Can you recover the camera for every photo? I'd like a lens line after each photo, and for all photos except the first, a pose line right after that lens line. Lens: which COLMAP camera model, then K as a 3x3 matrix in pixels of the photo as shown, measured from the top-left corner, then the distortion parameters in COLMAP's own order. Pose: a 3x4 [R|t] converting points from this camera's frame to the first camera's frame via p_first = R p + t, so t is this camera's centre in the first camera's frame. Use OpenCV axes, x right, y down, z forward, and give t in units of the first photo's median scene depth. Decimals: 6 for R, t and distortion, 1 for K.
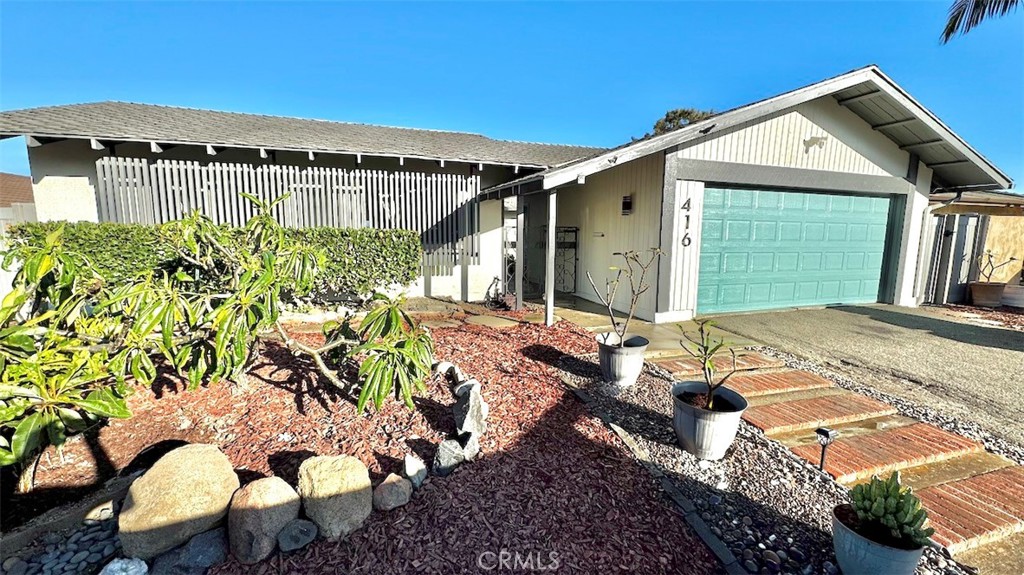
lens RADIAL K [[409.2, 0, 510.6], [0, 409.2, 288.2], [0, 0, 1]] dist [0.000190, 0.000387]
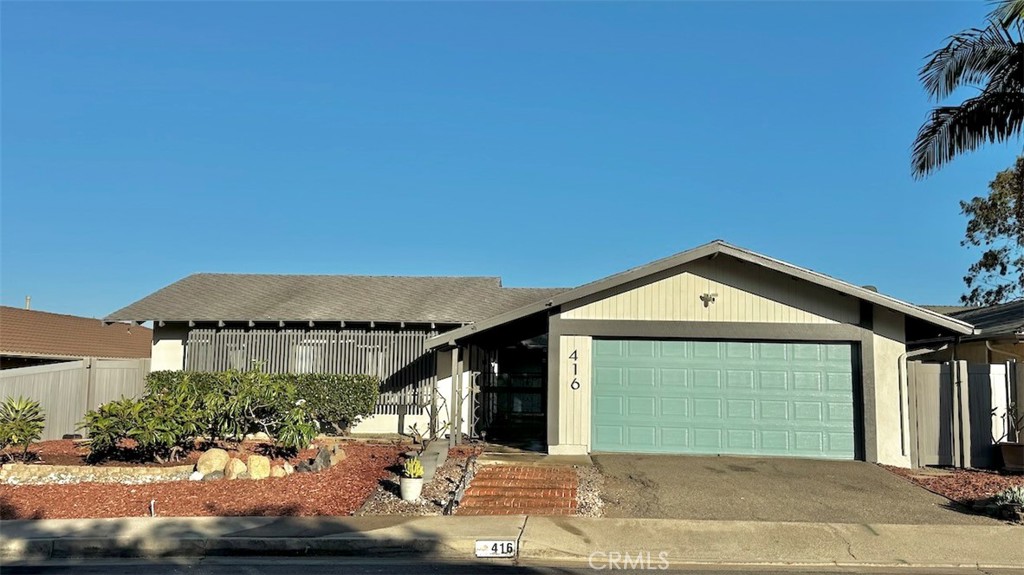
lens RADIAL K [[878.1, 0, 512.0], [0, 878.1, 287.5], [0, 0, 1]] dist [0.085730, -0.003496]
pose [[0.936165, -0.032616, -0.350044, 1.166373], [-0.051875, 0.971972, -0.229301, 0.208230], [0.347712, 0.232822, 0.908235, -1.474142]]
